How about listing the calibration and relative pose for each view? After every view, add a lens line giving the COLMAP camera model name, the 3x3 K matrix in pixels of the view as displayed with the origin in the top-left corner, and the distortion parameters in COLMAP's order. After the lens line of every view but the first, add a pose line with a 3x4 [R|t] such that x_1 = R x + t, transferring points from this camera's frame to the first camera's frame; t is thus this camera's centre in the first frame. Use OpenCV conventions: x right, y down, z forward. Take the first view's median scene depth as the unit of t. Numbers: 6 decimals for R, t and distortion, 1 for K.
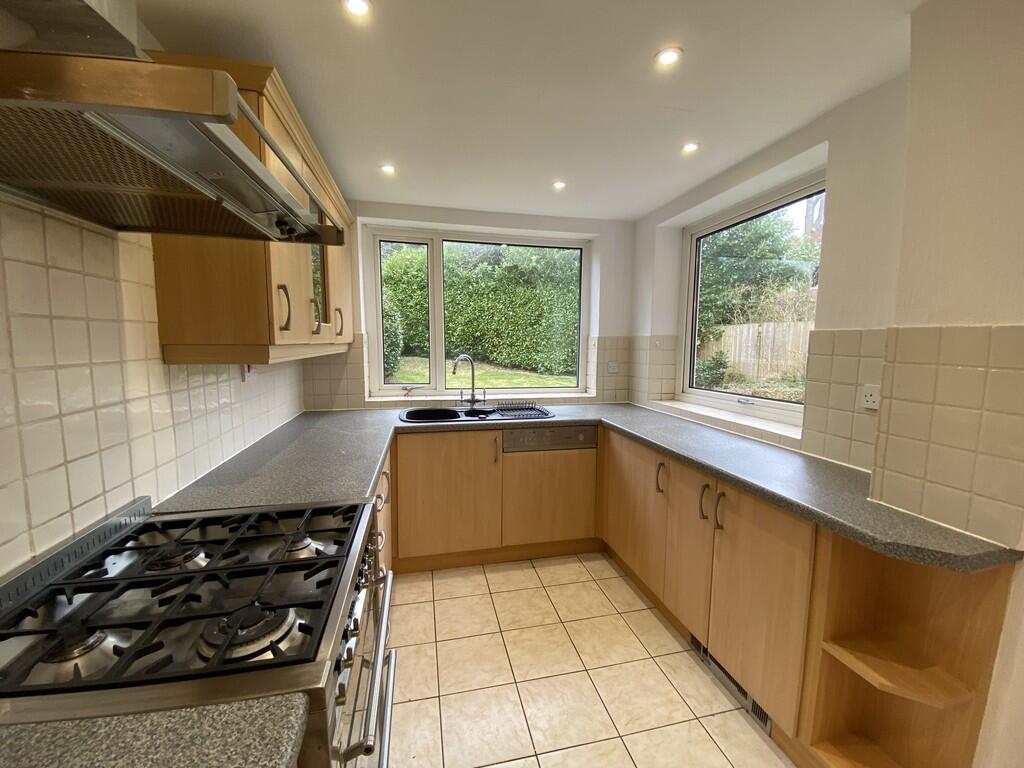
lens RADIAL K [[416.8, 0, 511.5], [0, 416.8, 385.8], [0, 0, 1]] dist [0.002680, -0.000777]
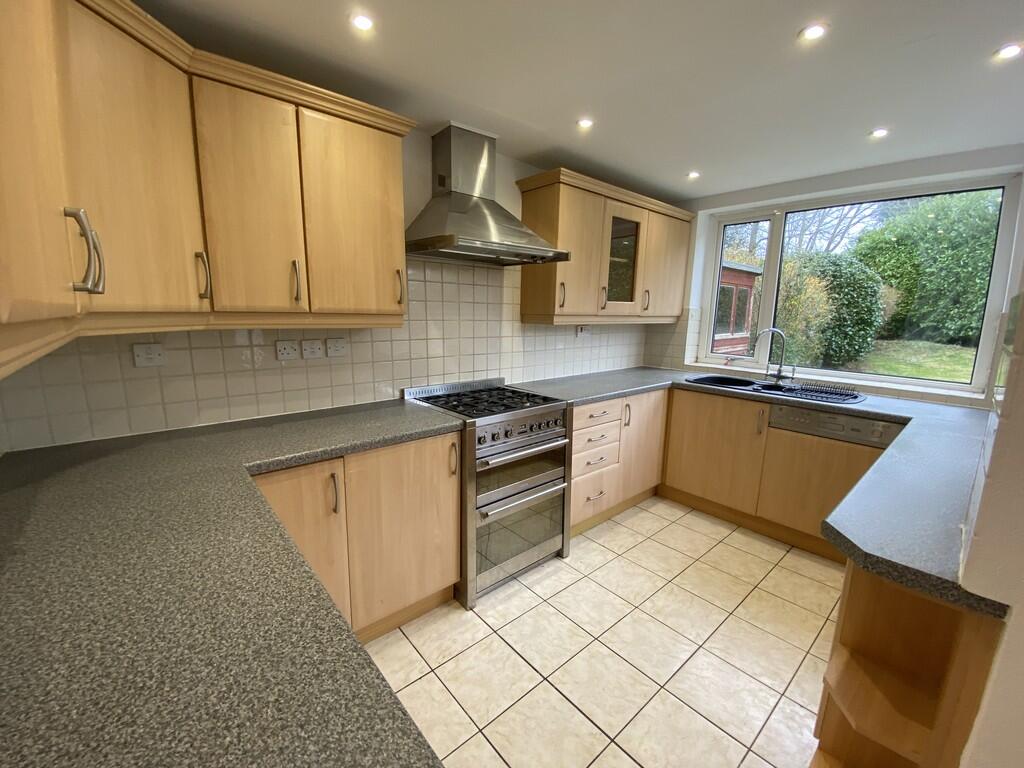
lens RADIAL K [[416.8, 0, 508.1], [0, 416.8, 384.3], [0, 0, 1]] dist [0.002680, -0.000777]
pose [[0.476942, 0.153604, -0.865408, 0.498545], [-0.108566, 0.987366, 0.115418, 0.009949], [0.872204, 0.038906, 0.487593, -0.053822]]
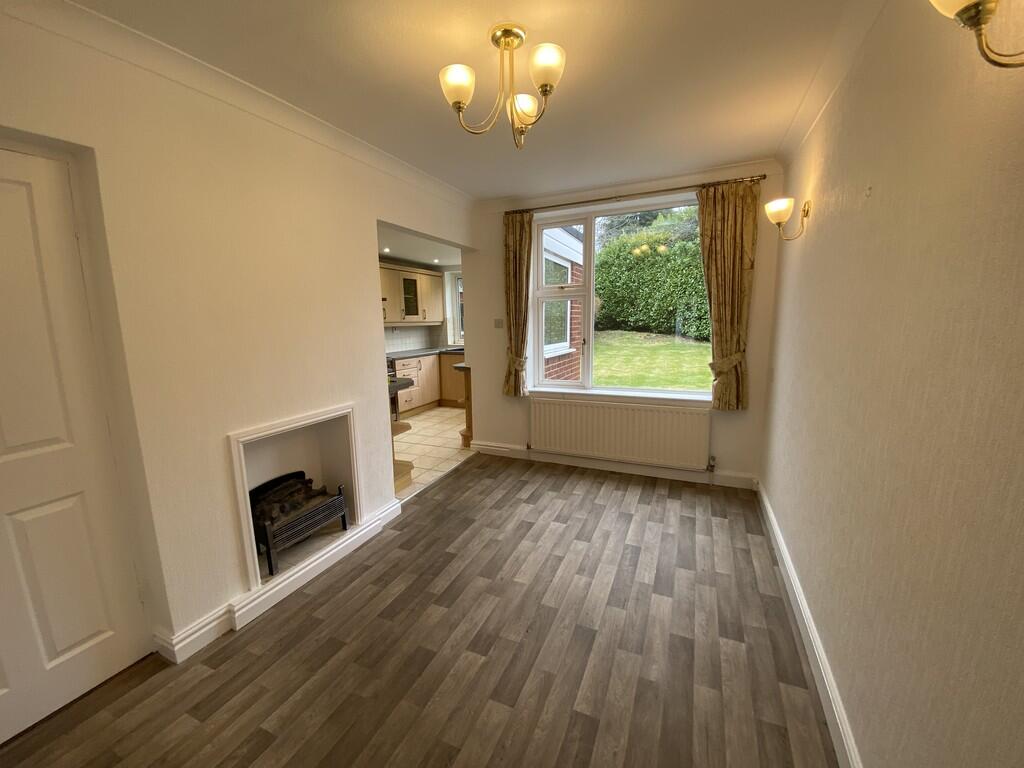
lens RADIAL K [[416.8, 0, 510.1], [0, 416.8, 386.5], [0, 0, 1]] dist [0.002680, -0.000777]
pose [[0.806377, 0.072791, -0.586905, 1.518404], [-0.036893, 0.996655, 0.072920, 0.097227], [0.590250, -0.037148, 0.806365, -0.858906]]
